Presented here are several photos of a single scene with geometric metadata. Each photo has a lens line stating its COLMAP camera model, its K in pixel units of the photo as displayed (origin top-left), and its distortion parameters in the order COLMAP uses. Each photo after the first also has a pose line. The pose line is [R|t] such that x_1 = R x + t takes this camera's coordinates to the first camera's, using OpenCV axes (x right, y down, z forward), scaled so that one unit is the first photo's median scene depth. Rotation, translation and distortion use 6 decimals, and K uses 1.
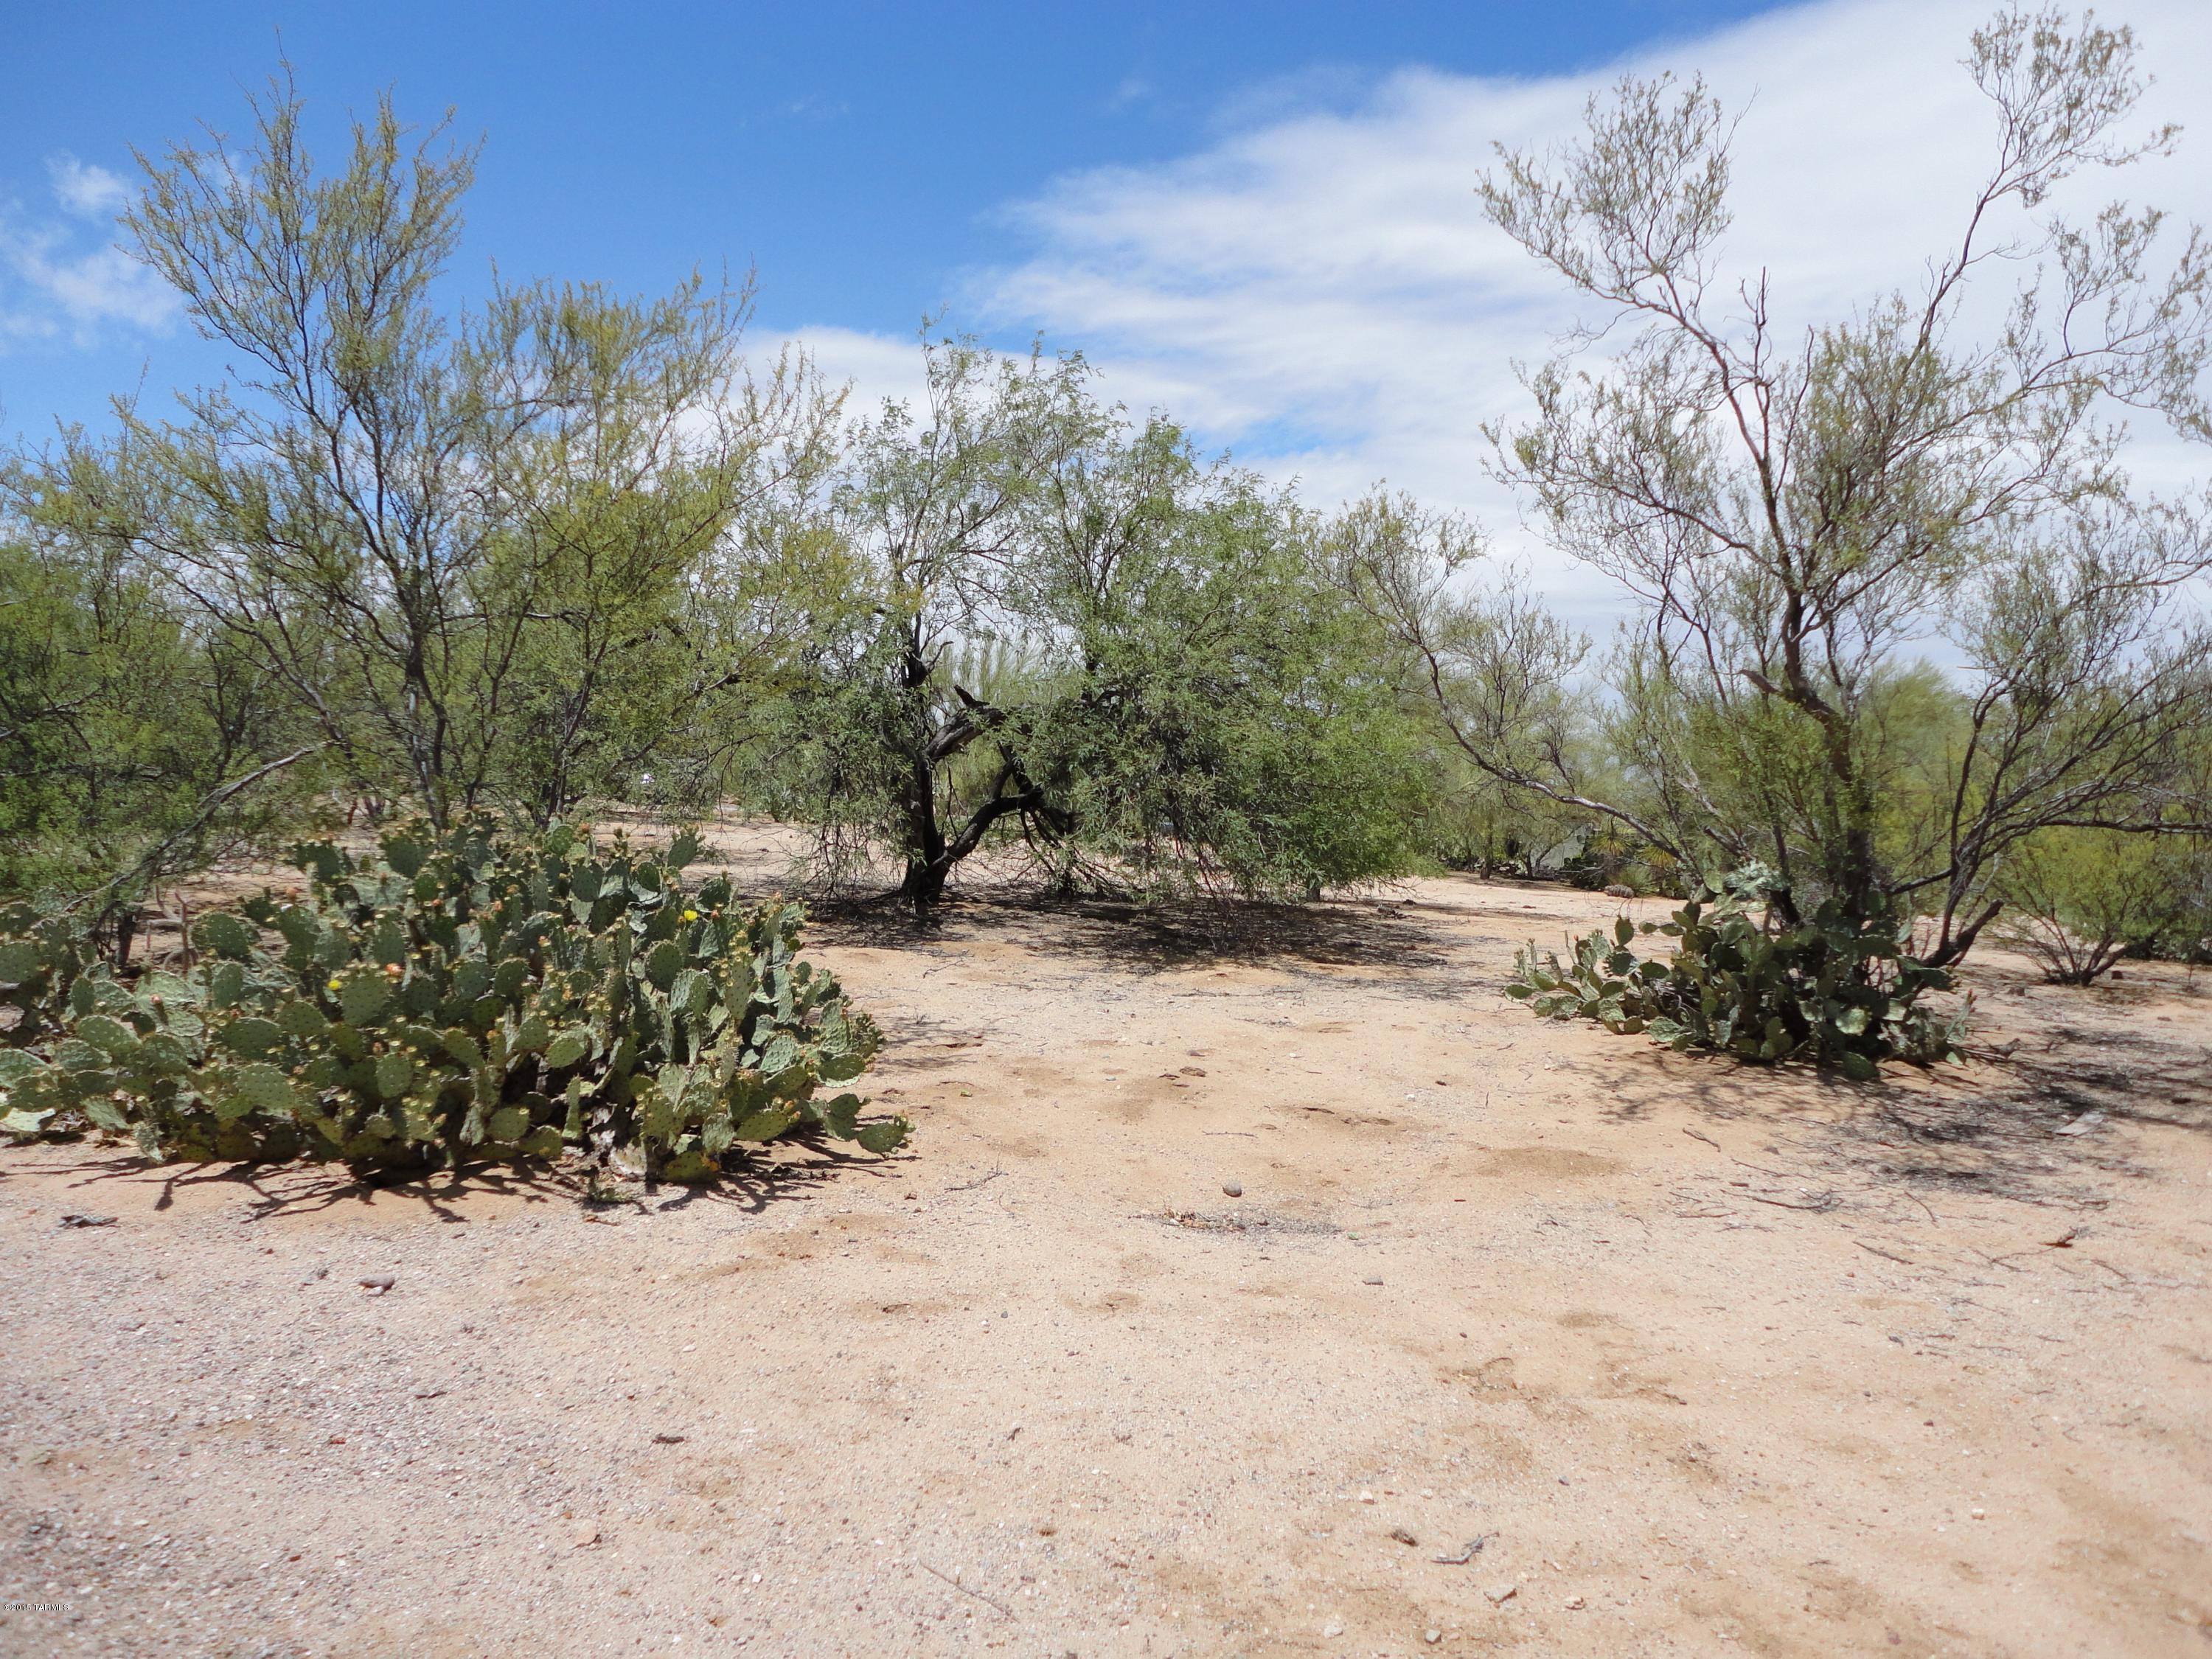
lens RADIAL K [[1610.3, 0, 1106.0], [0, 1610.3, 829.5], [0, 0, 1]] dist [0.003965, -0.001609]
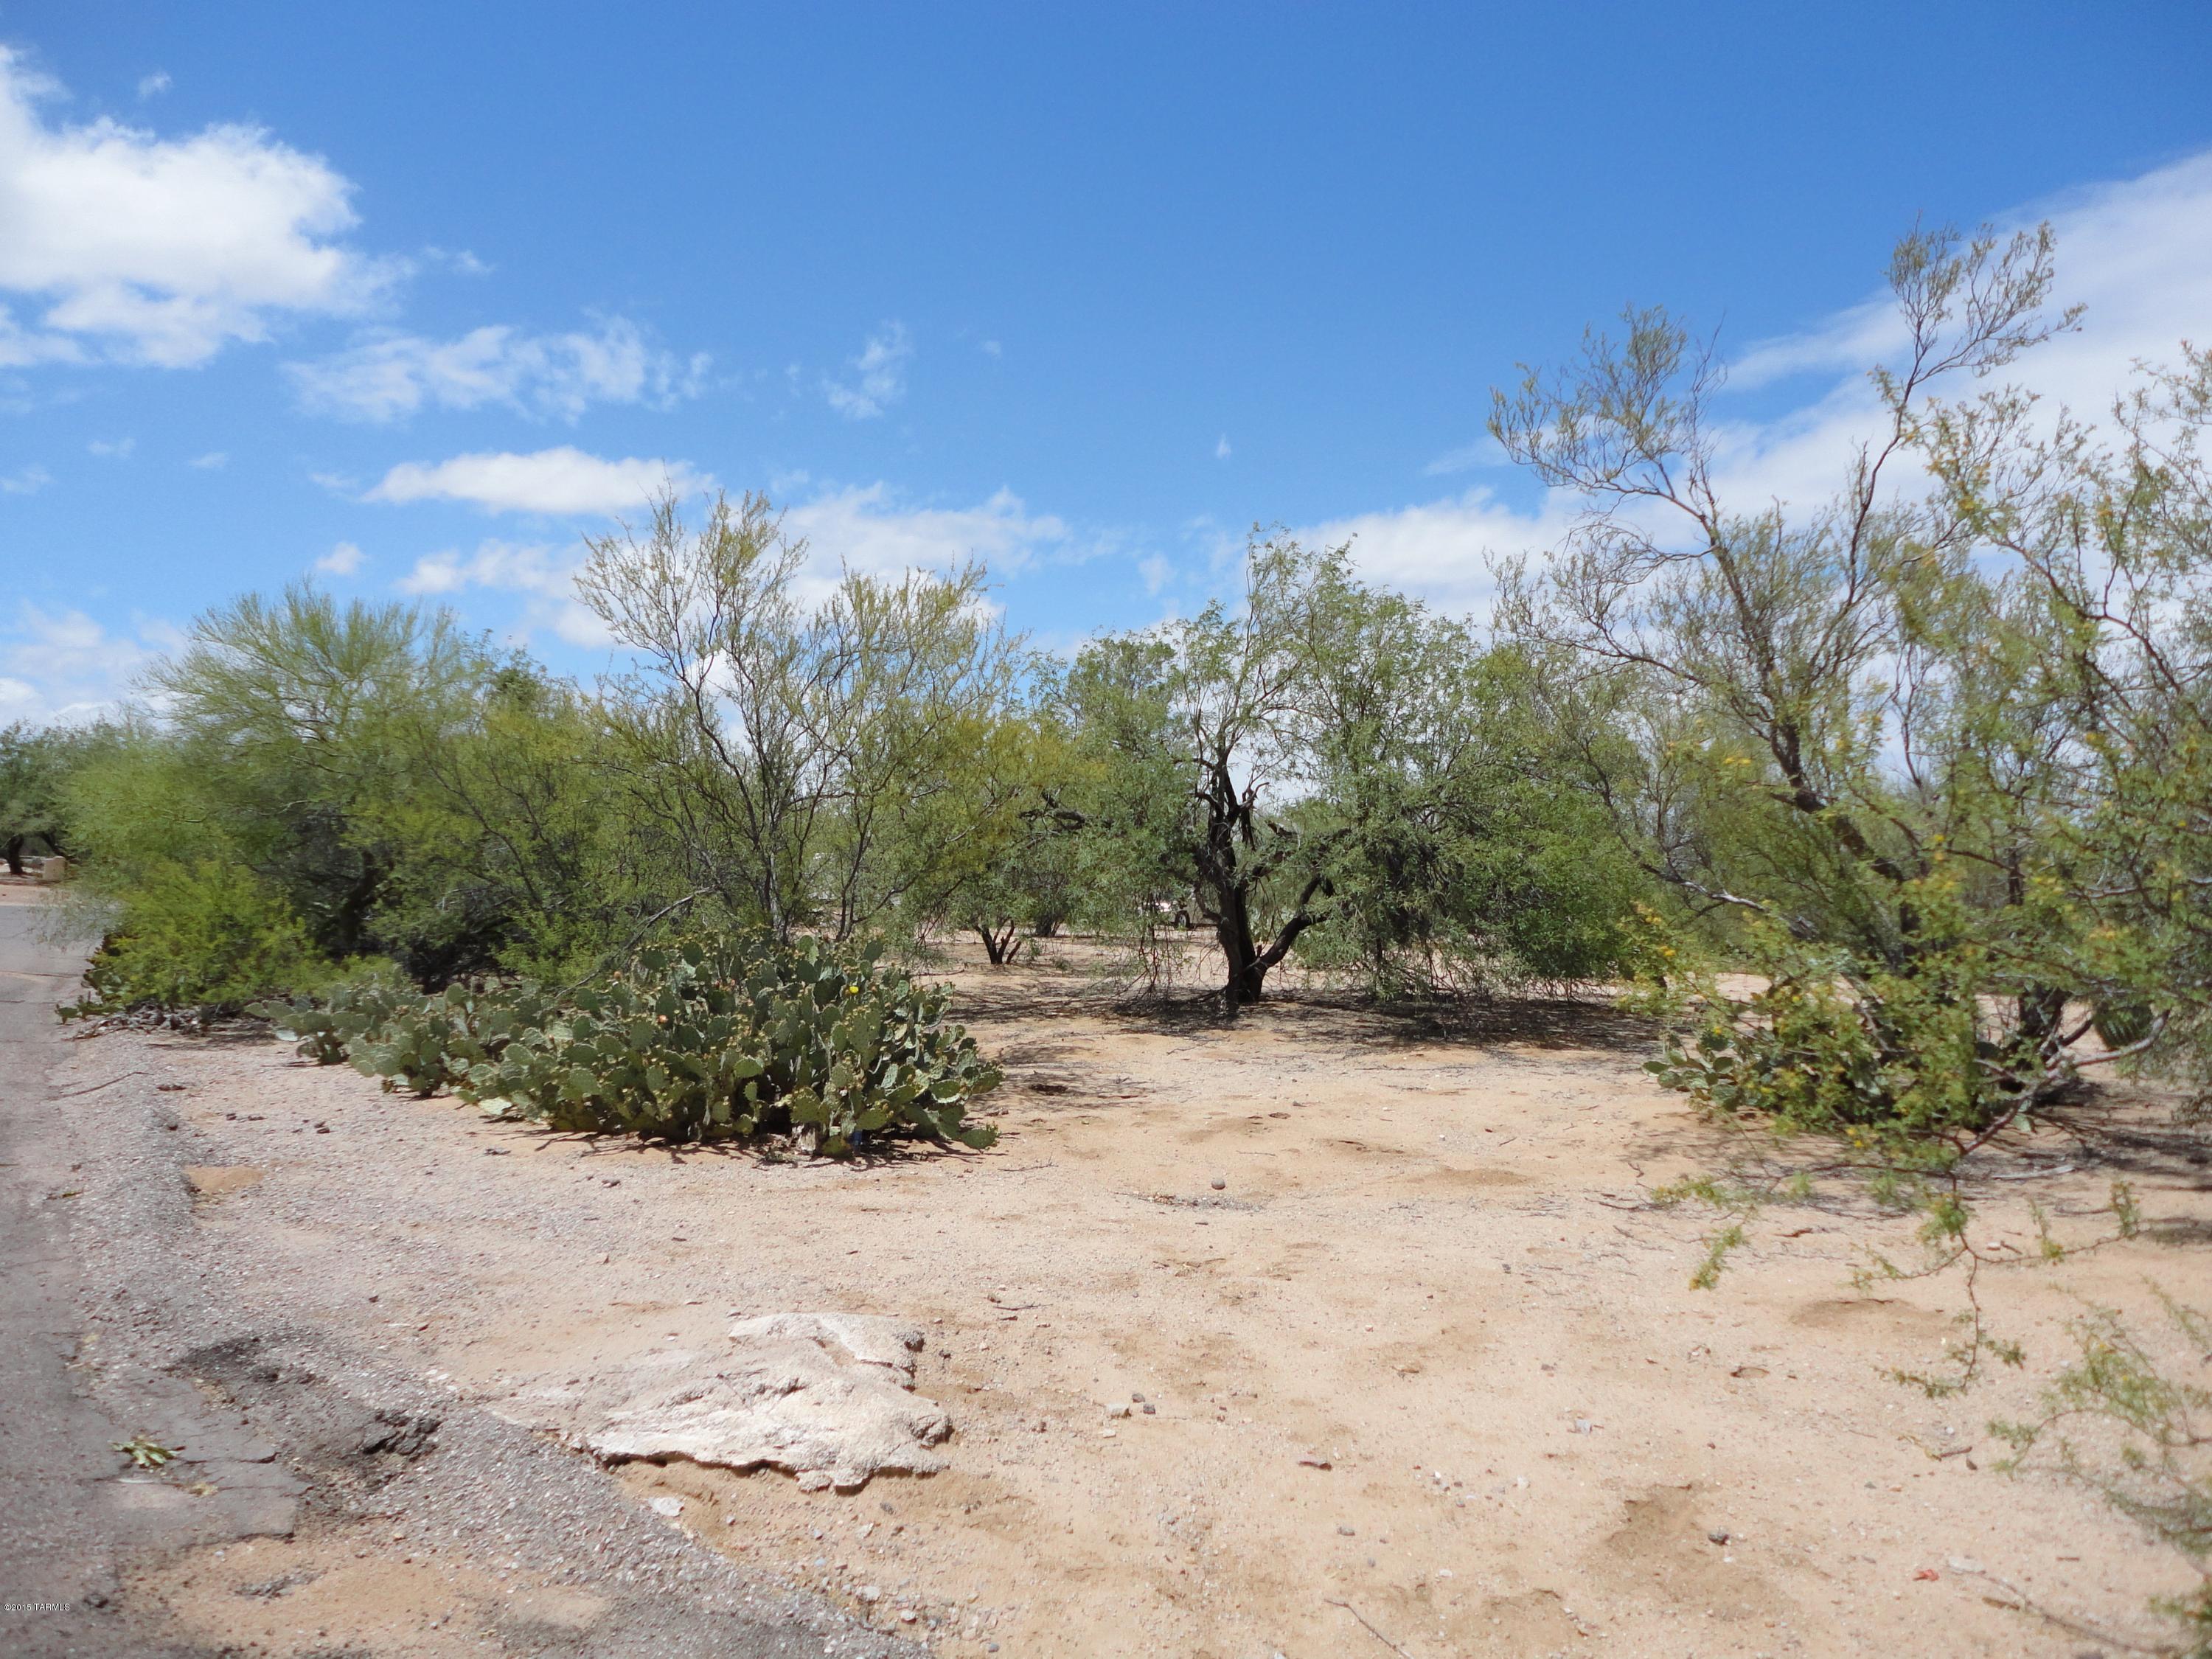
lens RADIAL K [[1610.3, 0, 1106.0], [0, 1610.3, 829.5], [0, 0, 1]] dist [0.003965, -0.001609]
pose [[0.938775, -0.043699, -0.341749, 0.515327], [0.017874, 0.996765, -0.078353, 0.024888], [0.344068, 0.067447, 0.936519, -0.394866]]
